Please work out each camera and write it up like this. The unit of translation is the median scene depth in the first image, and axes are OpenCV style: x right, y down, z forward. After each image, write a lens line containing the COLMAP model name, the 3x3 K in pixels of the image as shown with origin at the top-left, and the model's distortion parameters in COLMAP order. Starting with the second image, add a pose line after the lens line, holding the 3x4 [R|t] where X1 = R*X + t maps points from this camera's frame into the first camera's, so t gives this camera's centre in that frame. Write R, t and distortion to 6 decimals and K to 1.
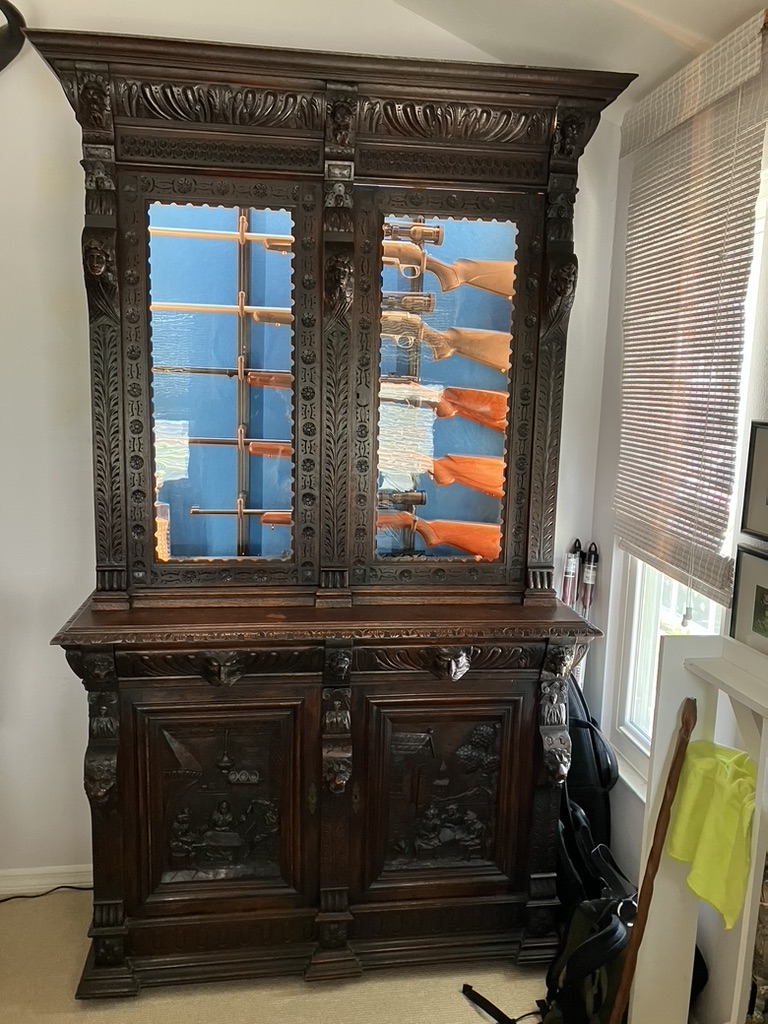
lens RADIAL K [[838.9, 0, 384.0], [0, 838.9, 512.0], [0, 0, 1]] dist [0.000623, 0.015326]
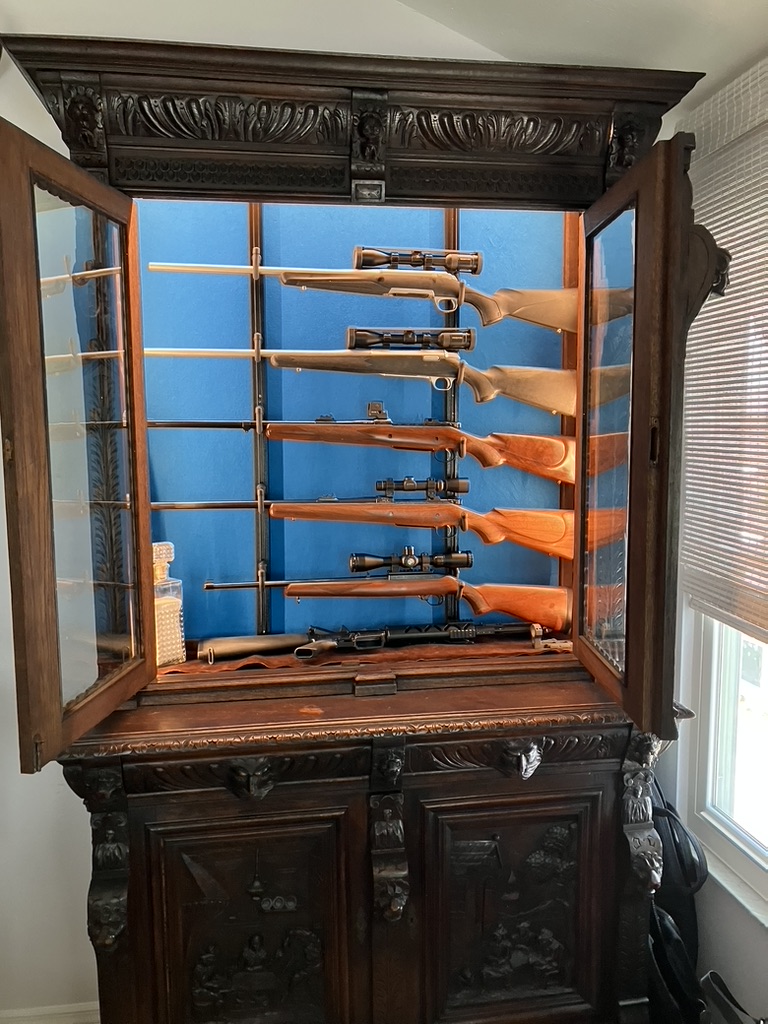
lens RADIAL K [[819.3, 0, 380.6], [0, 819.3, 513.7], [0, 0, 1]] dist [-0.008043, 0.028358]
pose [[0.999139, -0.036985, 0.018821, -0.067453], [0.037783, 0.998318, -0.043979, -0.034941], [-0.017163, 0.044652, 0.998855, 0.164779]]
